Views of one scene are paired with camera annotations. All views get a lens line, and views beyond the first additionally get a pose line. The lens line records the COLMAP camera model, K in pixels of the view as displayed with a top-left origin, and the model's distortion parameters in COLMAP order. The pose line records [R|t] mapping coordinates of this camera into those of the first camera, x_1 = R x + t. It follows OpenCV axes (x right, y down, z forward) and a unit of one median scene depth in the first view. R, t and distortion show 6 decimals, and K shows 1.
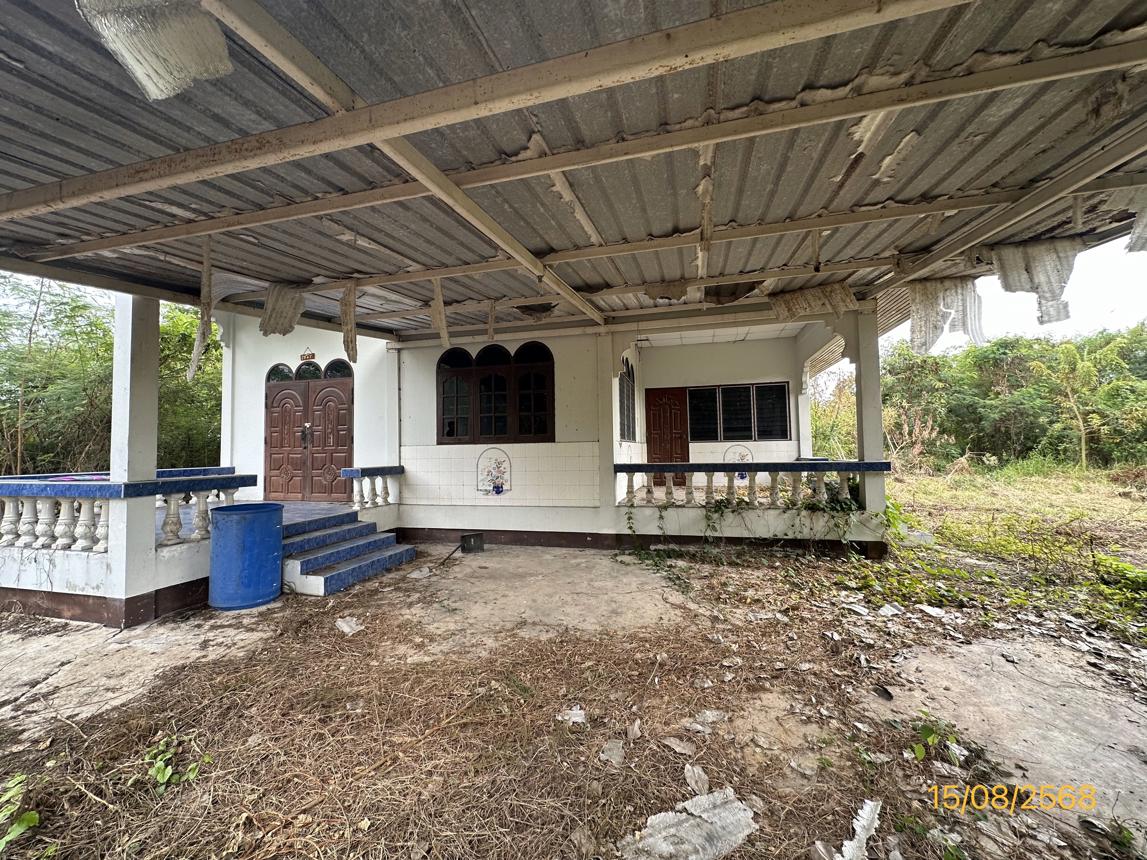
lens RADIAL K [[459.7, 0, 573.5], [0, 459.7, 430.0], [0, 0, 1]] dist [-0.000740, -0.000040]
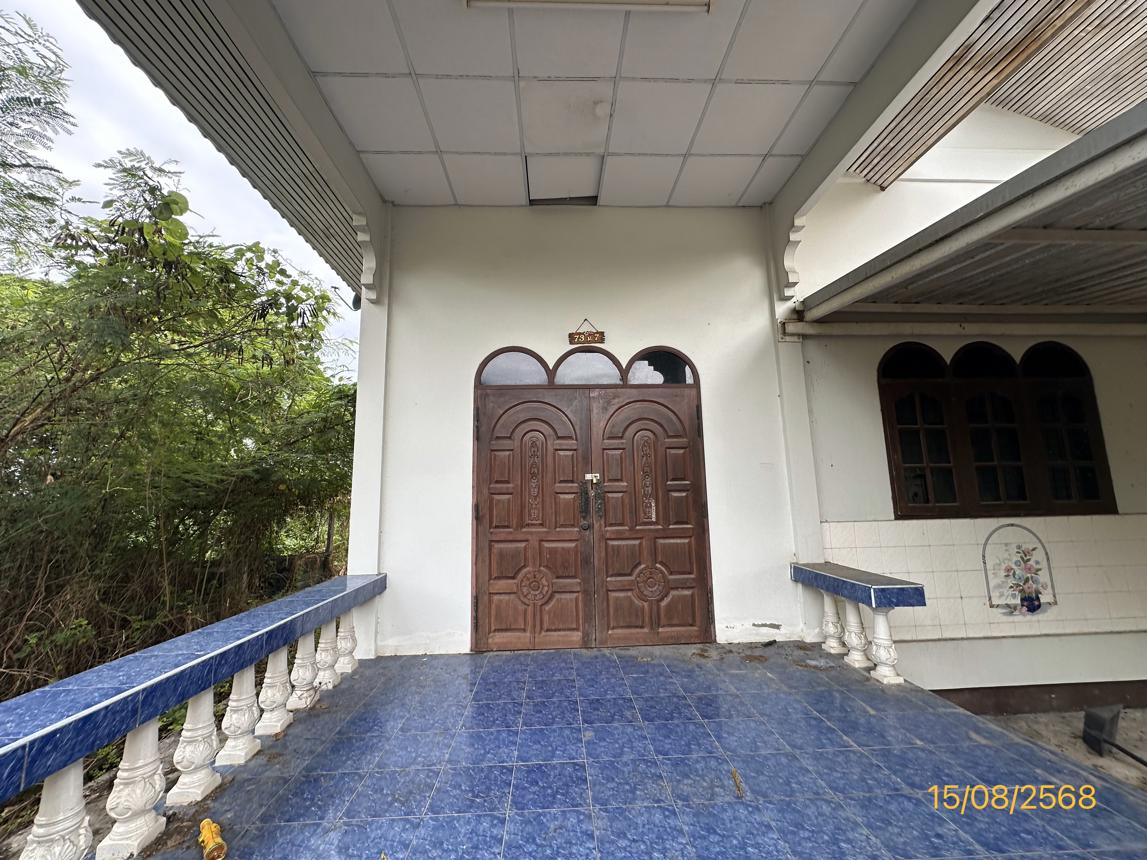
lens RADIAL K [[459.7, 0, 573.5], [0, 459.7, 430.0], [0, 0, 1]] dist [-0.000740, -0.000040]
pose [[0.951384, 0.042660, 0.305040, -0.837397], [-0.008867, 0.993745, -0.111322, -0.007778], [-0.307881, 0.103205, 0.945811, 0.627170]]
